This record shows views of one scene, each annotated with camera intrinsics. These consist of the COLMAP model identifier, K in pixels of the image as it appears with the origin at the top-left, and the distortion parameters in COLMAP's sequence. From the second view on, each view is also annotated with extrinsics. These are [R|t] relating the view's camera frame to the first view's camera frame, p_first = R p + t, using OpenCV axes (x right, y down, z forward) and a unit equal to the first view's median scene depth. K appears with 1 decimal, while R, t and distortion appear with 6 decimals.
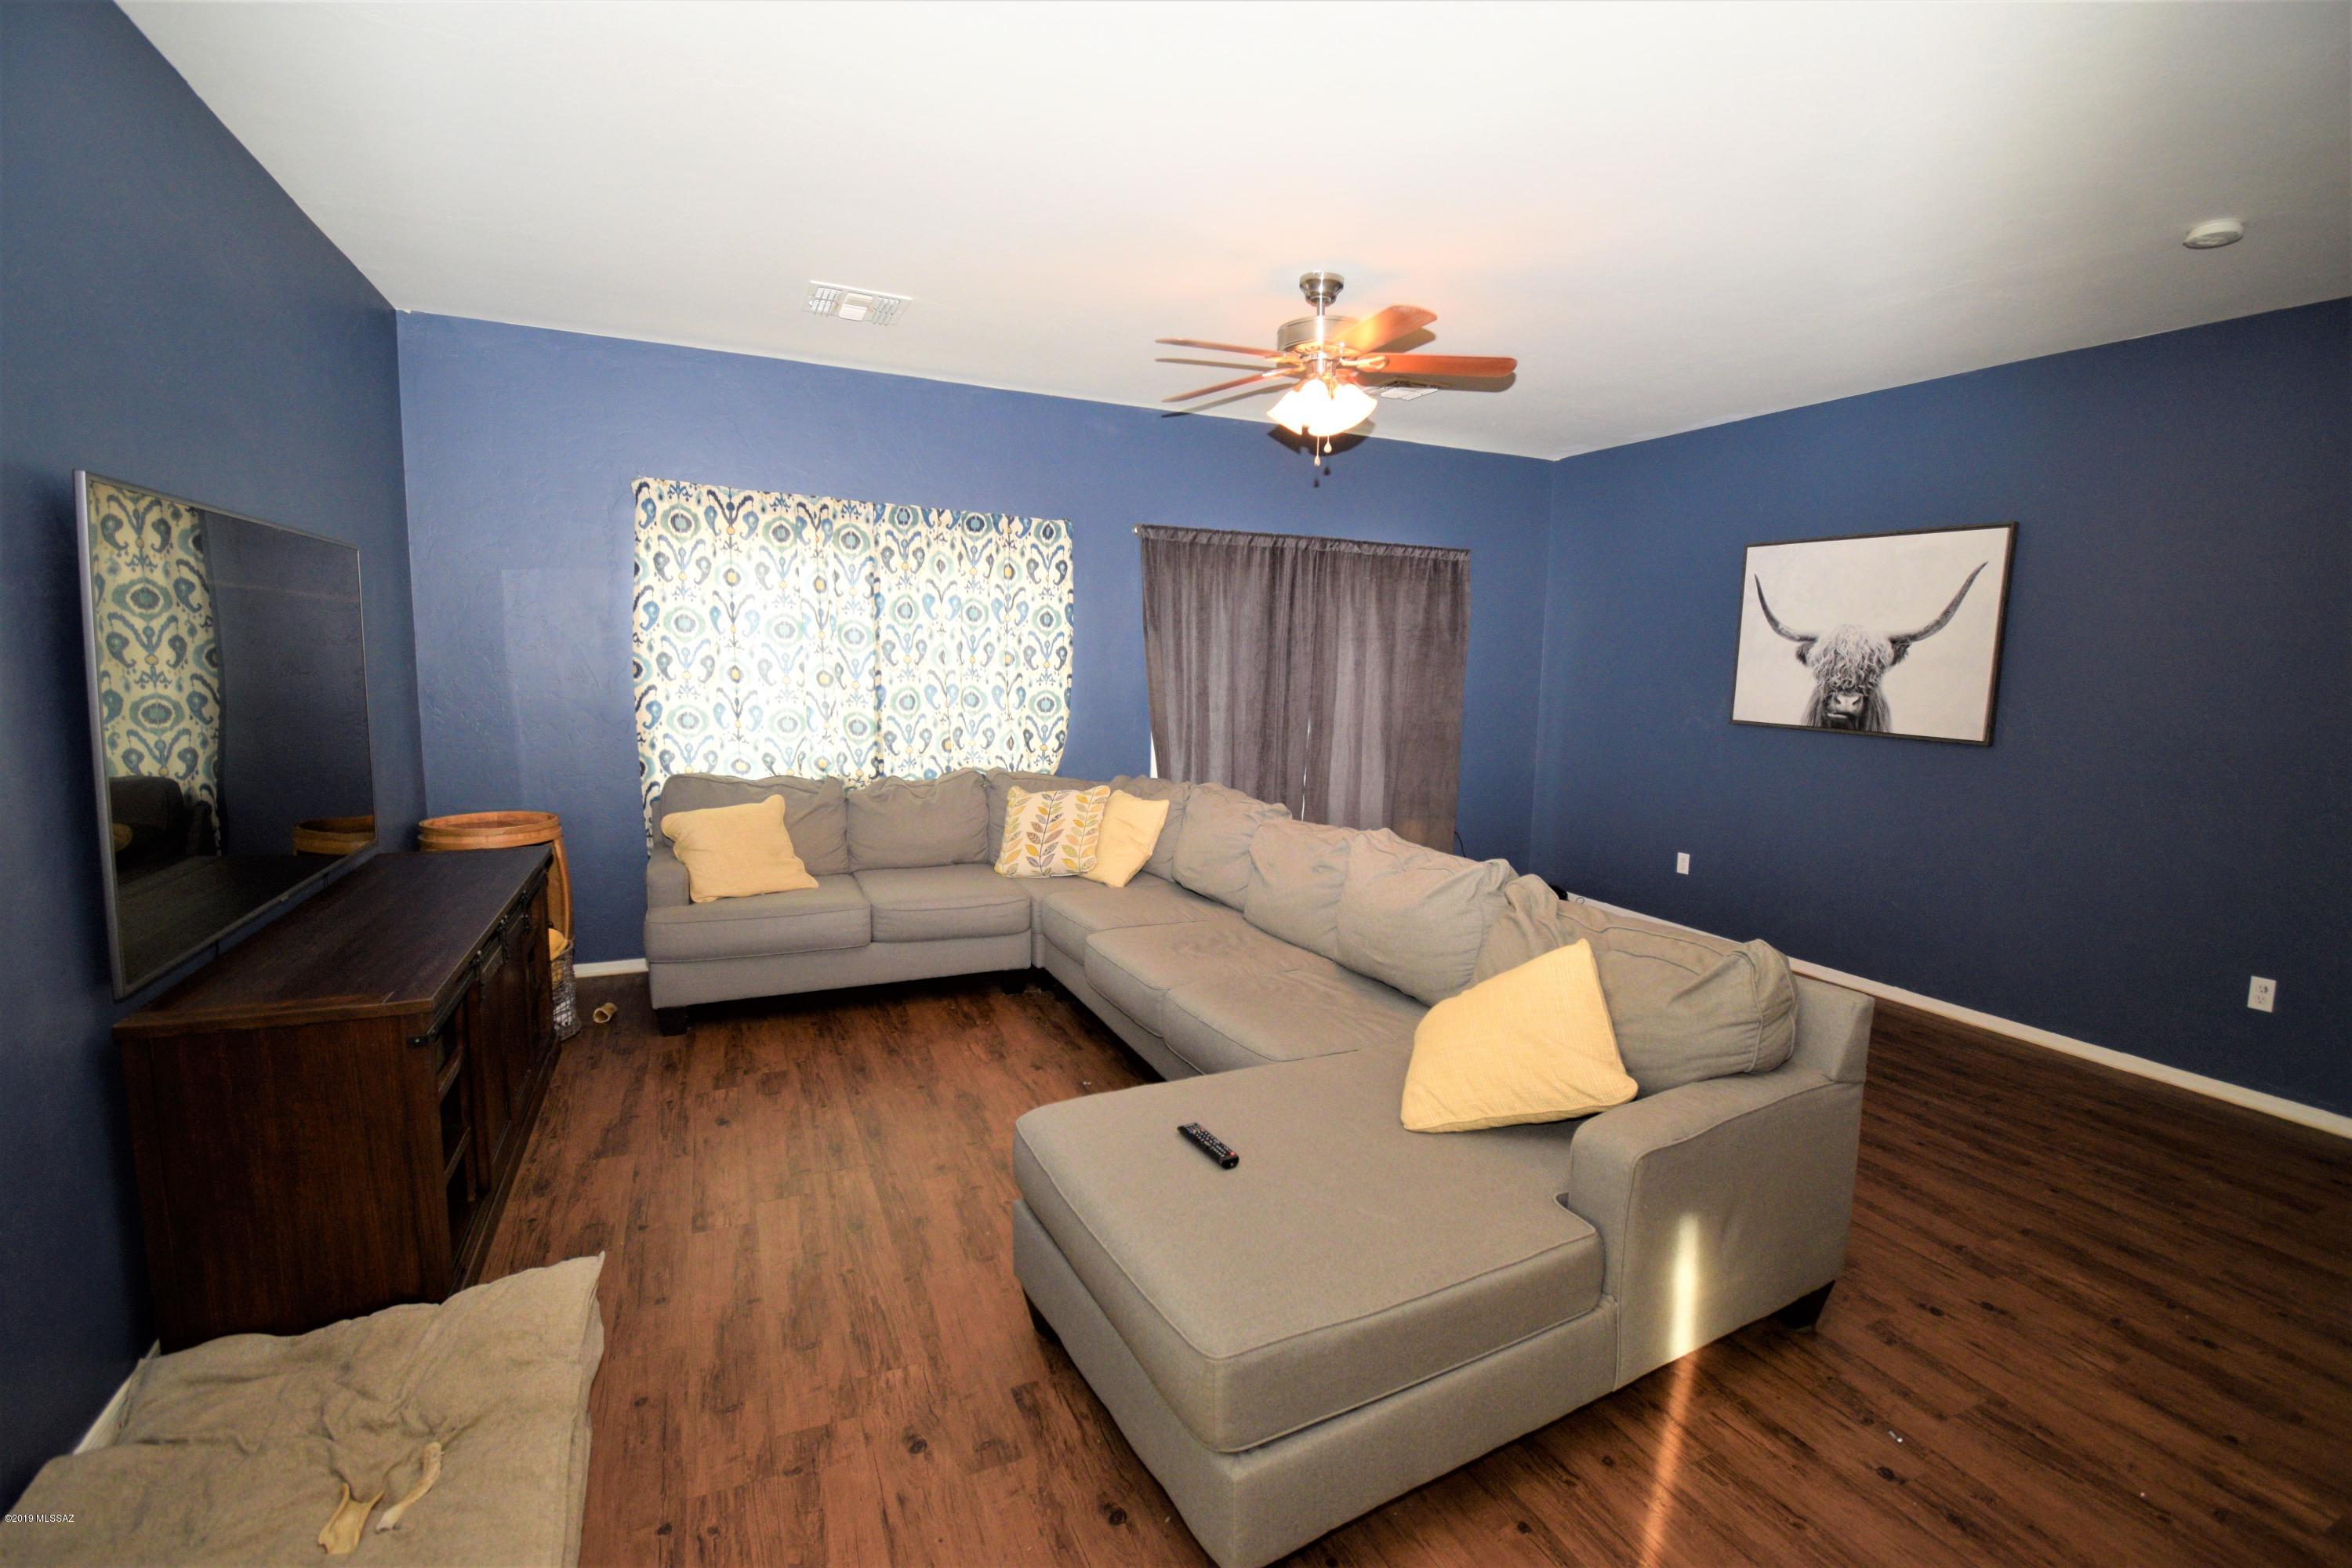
lens RADIAL K [[1029.7, 0, 1189.6], [0, 1029.7, 776.7], [0, 0, 1]] dist [-0.002320, -0.000421]
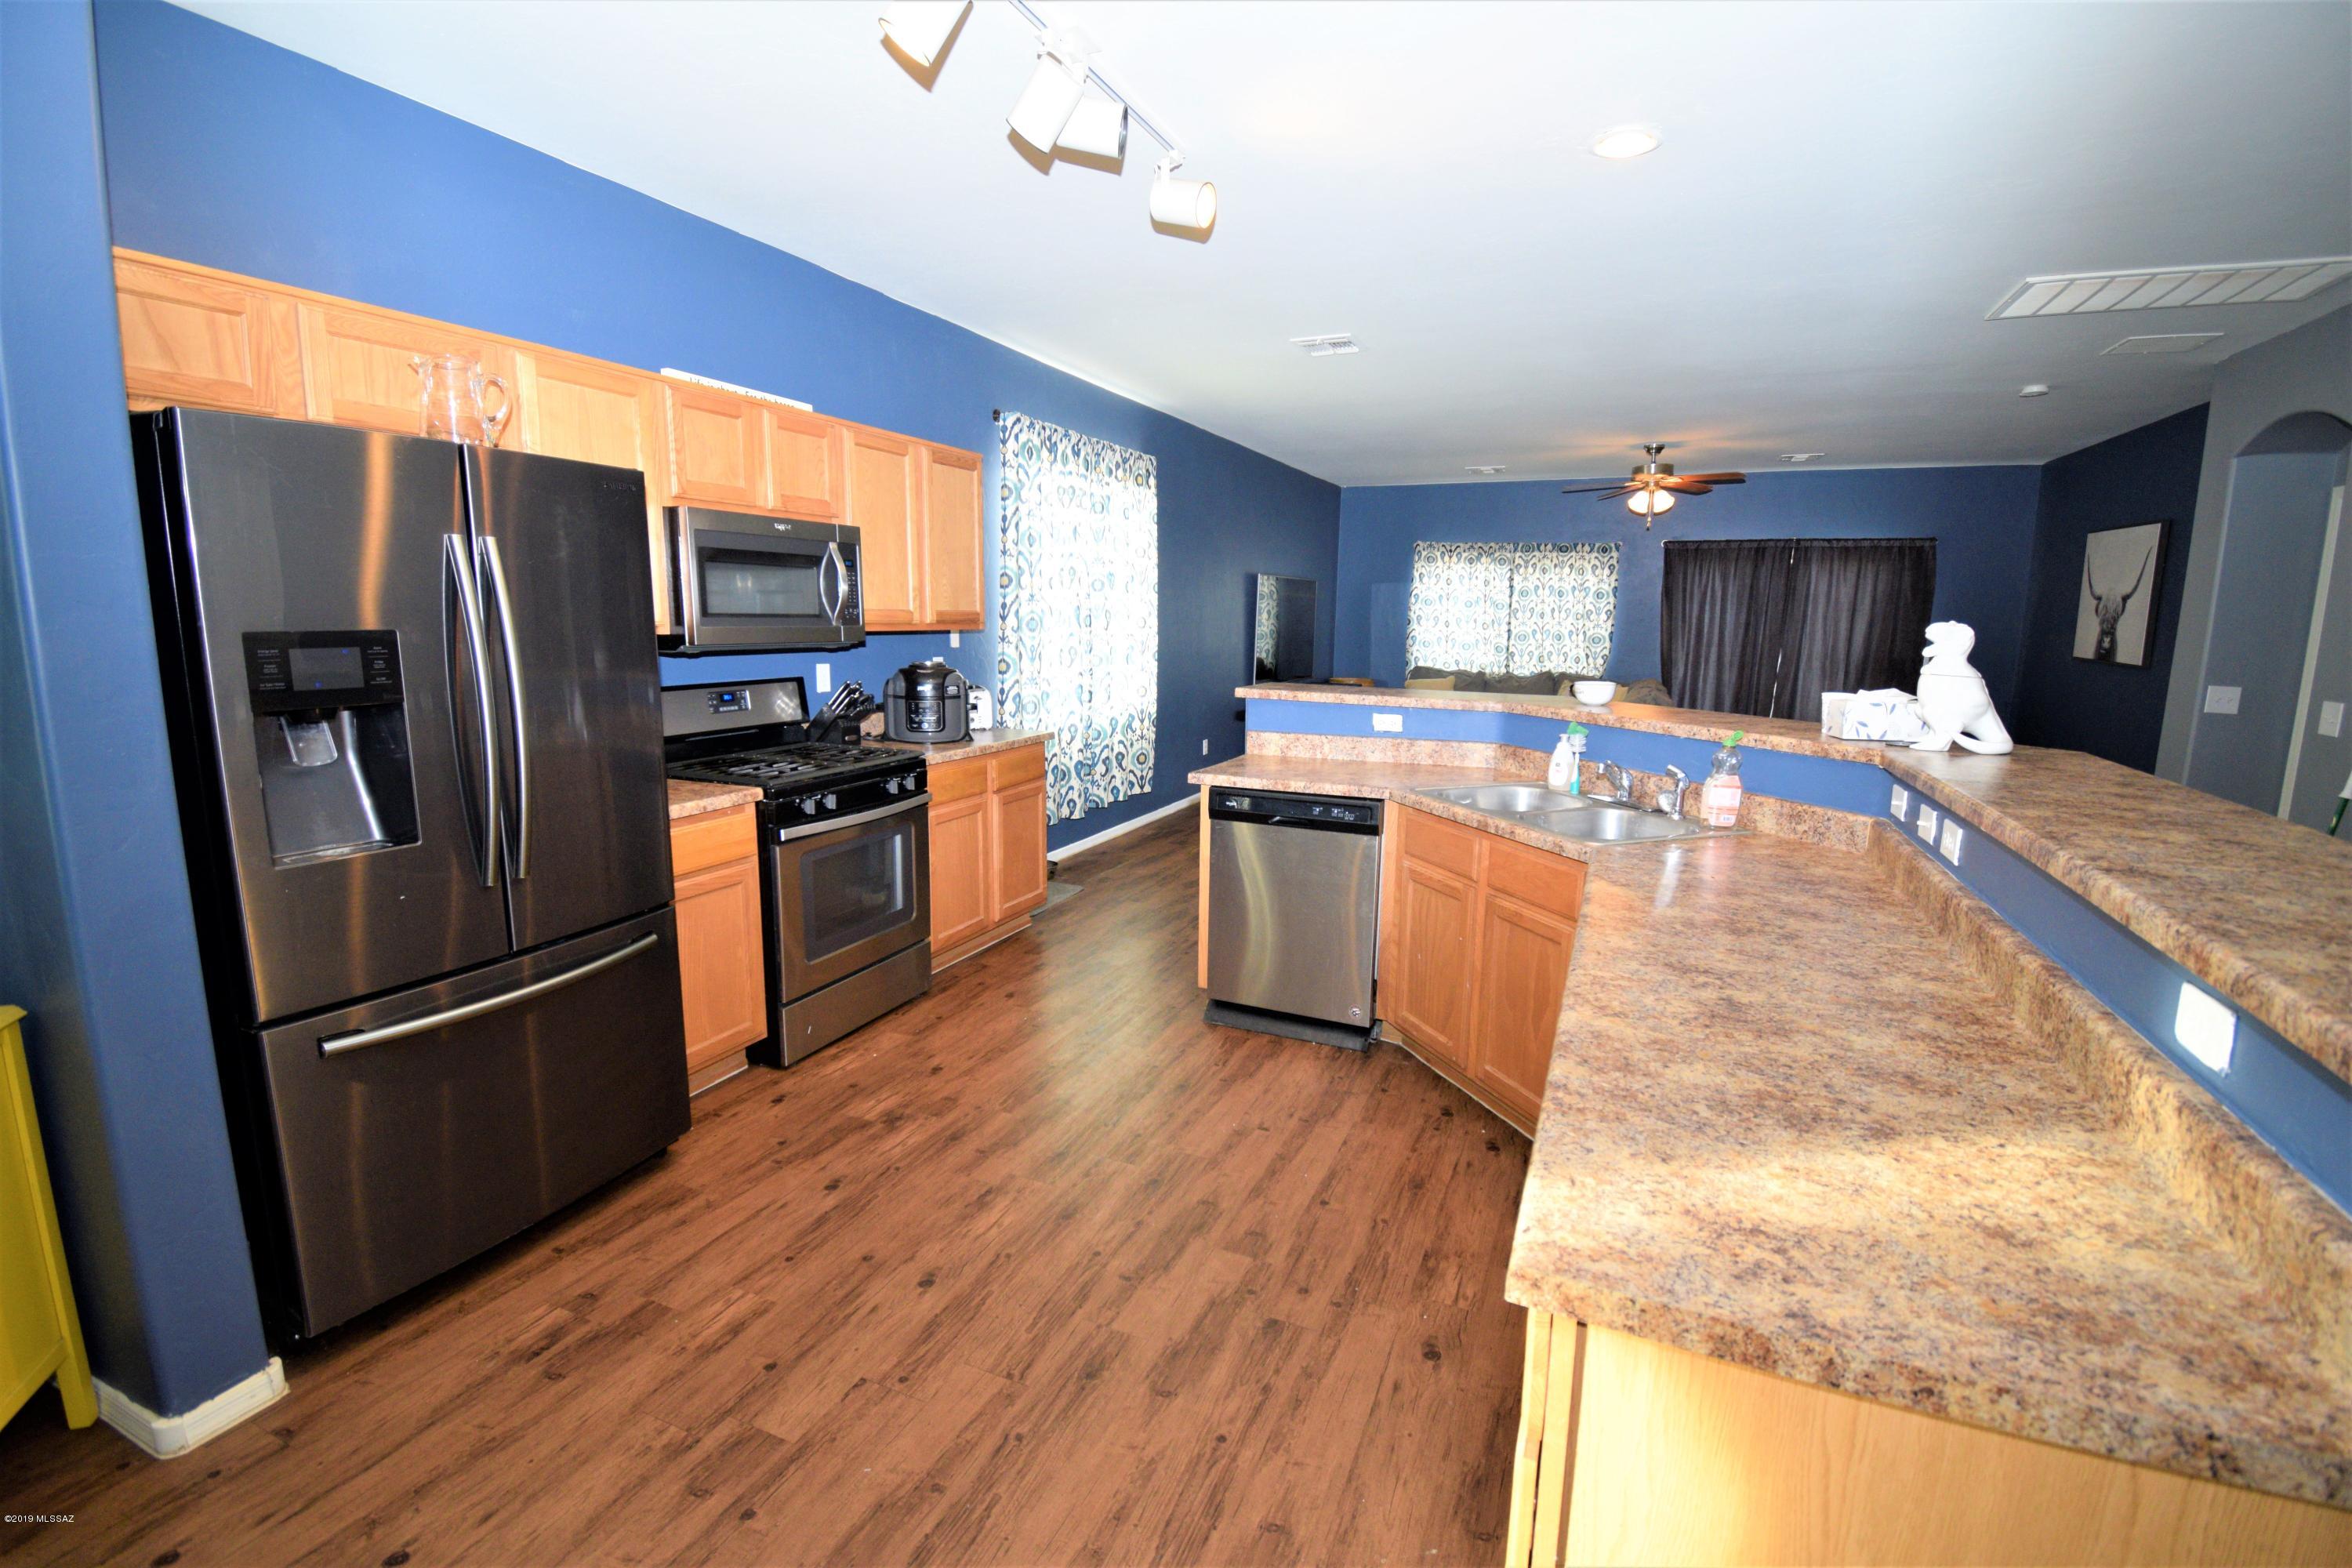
lens RADIAL K [[1029.7, 0, 1175.7], [0, 1029.7, 777.8], [0, 0, 1]] dist [-0.002320, -0.000421]
pose [[0.646964, 0.109594, -0.754604, 0.890484], [-0.082720, 0.993864, 0.073422, 0.116656], [0.758021, 0.014919, 0.652060, -0.901102]]
